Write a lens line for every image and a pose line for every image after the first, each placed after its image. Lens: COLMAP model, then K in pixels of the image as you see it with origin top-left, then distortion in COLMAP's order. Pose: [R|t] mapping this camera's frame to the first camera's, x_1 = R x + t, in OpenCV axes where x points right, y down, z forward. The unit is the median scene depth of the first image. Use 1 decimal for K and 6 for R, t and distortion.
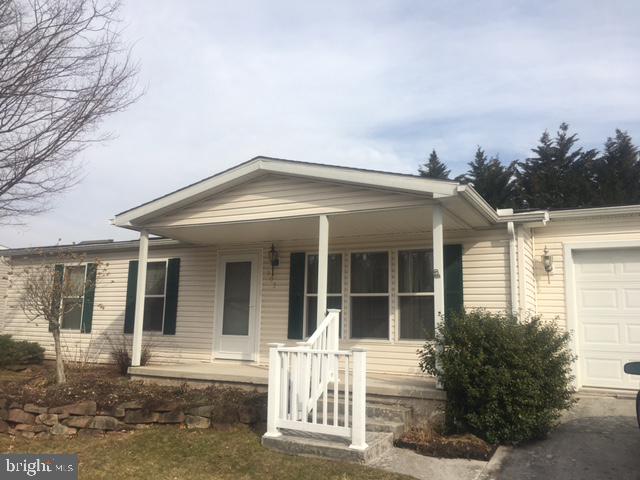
lens RADIAL K [[538.2, 0, 316.8], [0, 538.2, 238.8], [0, 0, 1]] dist [0.080514, -0.115656]
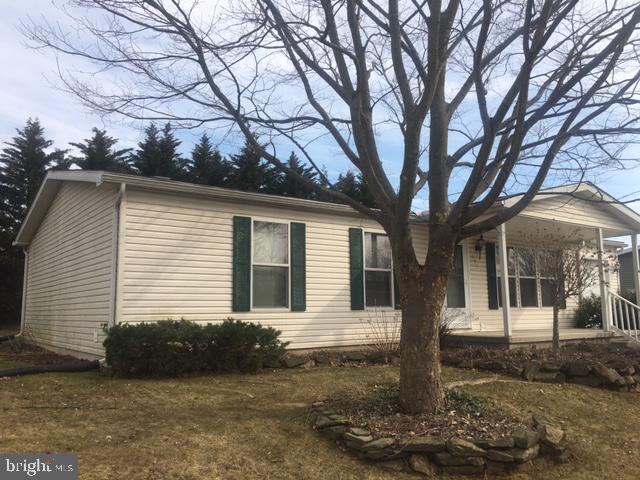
lens RADIAL K [[538.2, 0, 316.8], [0, 538.2, 238.8], [0, 0, 1]] dist [0.080514, -0.115656]
pose [[0.451665, 0.074460, 0.889075, -1.090890], [-0.142826, 0.989694, -0.010329, 0.071910], [-0.880681, -0.122317, 0.457645, 0.623000]]
